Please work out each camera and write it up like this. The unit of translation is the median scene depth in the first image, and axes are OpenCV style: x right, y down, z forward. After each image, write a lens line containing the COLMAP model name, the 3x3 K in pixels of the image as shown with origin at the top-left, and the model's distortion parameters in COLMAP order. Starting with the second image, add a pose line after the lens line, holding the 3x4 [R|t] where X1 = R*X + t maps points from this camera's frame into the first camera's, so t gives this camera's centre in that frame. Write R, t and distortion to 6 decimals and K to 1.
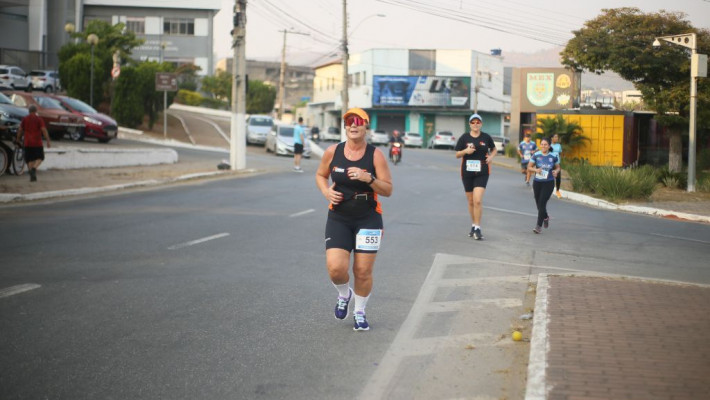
lens RADIAL K [[1004.3, 0, 355.0], [0, 1004.3, 200.0], [0, 0, 1]] dist [-0.089765, 0.031941]
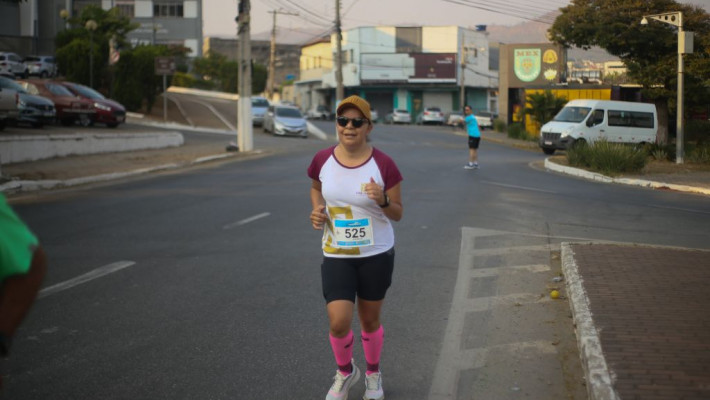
lens RADIAL K [[1004.3, 0, 355.0], [0, 1004.3, 200.0], [0, 0, 1]] dist [-0.089765, 0.031941]
pose [[0.999642, -0.021378, 0.016062, -0.012055], [0.020990, 0.999493, 0.023920, -0.001278], [-0.016565, -0.023574, 0.999585, -0.023762]]
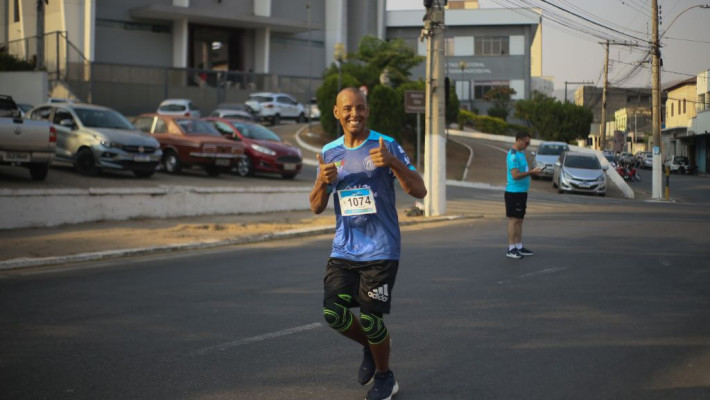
lens RADIAL K [[1013.7, 0, 355.0], [0, 1013.7, 200.0], [0, 0, 1]] dist [-0.072738, -0.059071]
pose [[0.933457, -0.005101, -0.358653, 0.046631], [-0.007040, 0.999446, -0.032537, -0.010429], [0.358620, 0.032897, 0.932904, 0.188735]]
